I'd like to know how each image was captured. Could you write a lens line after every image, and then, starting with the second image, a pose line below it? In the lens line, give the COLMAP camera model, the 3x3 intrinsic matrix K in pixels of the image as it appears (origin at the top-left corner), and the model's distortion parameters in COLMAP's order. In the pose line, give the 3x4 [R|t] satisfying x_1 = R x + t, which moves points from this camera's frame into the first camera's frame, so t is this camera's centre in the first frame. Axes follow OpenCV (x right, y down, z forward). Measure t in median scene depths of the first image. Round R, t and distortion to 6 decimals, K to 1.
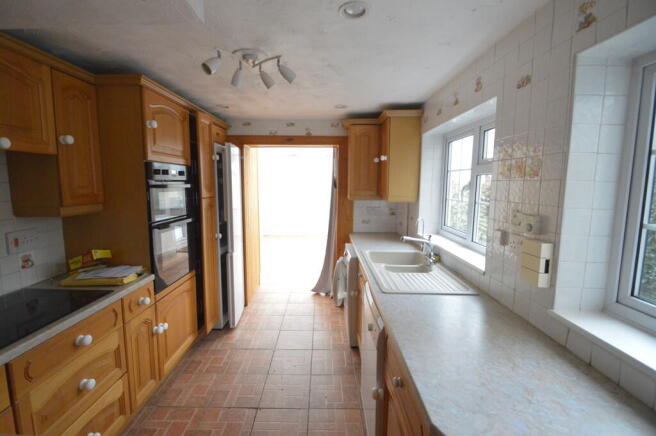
lens RADIAL K [[293.6, 0, 326.2], [0, 293.6, 217.0], [0, 0, 1]] dist [-0.005141, -0.000273]
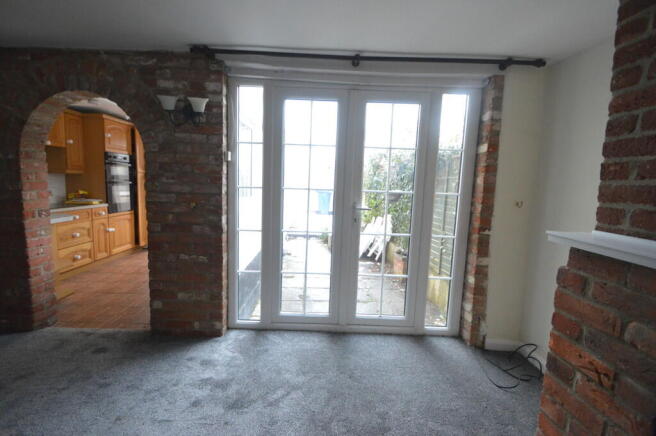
lens RADIAL K [[293.6, 0, 327.3], [0, 293.6, 216.0], [0, 0, 1]] dist [-0.005141, -0.000273]
pose [[0.998810, 0.025036, 0.041860, 0.981562], [-0.025090, 0.999685, 0.000753, 0.252004], [-0.041828, -0.001803, 0.999123, -1.278133]]
